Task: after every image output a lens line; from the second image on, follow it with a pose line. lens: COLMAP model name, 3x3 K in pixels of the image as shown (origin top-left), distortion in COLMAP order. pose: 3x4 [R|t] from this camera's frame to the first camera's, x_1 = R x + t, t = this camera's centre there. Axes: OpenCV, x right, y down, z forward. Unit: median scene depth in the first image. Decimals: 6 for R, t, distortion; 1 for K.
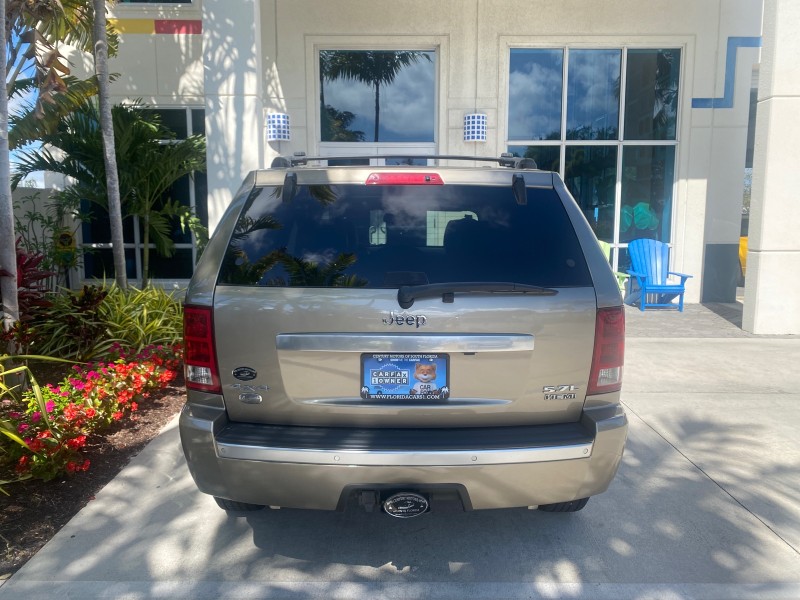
lens RADIAL K [[617.2, 0, 403.1], [0, 617.2, 302.4], [0, 0, 1]] dist [0.021271, -0.024570]
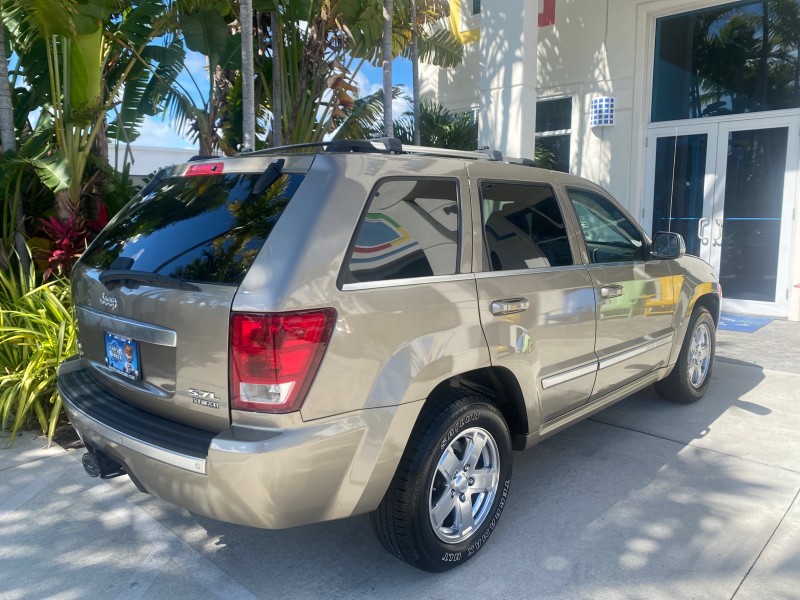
lens RADIAL K [[617.2, 0, 397.2], [0, 617.2, 298.7], [0, 0, 1]] dist [0.021271, -0.024570]
pose [[0.714750, 0.095269, -0.692861, 0.255303], [-0.091584, 0.994898, 0.042322, -0.015651], [0.693357, 0.033206, 0.719829, 0.128333]]
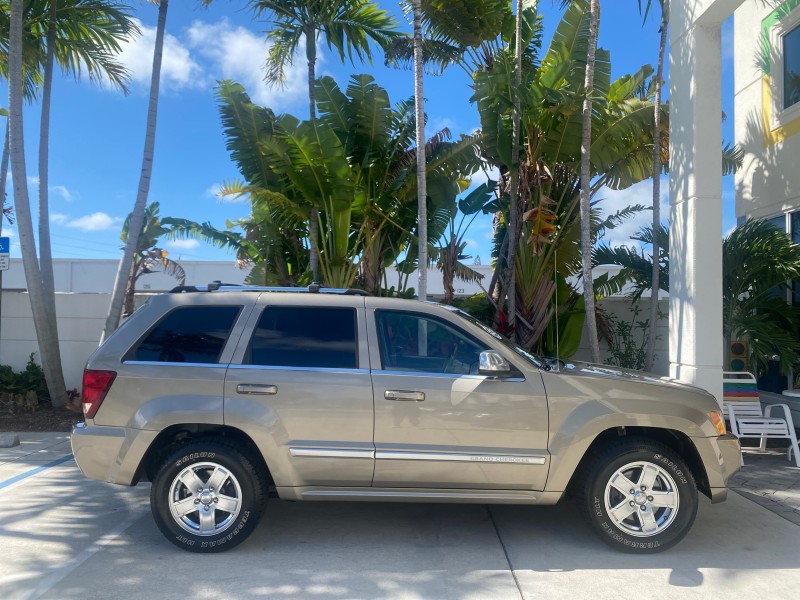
lens RADIAL K [[617.2, 0, 400.3], [0, 617.2, 296.2], [0, 0, 1]] dist [0.021271, -0.024570]
pose [[-0.031500, -0.035490, -0.998873, 0.526519], [-0.150814, 0.988096, -0.030351, -0.071677], [0.988060, 0.149688, -0.036478, 0.477702]]
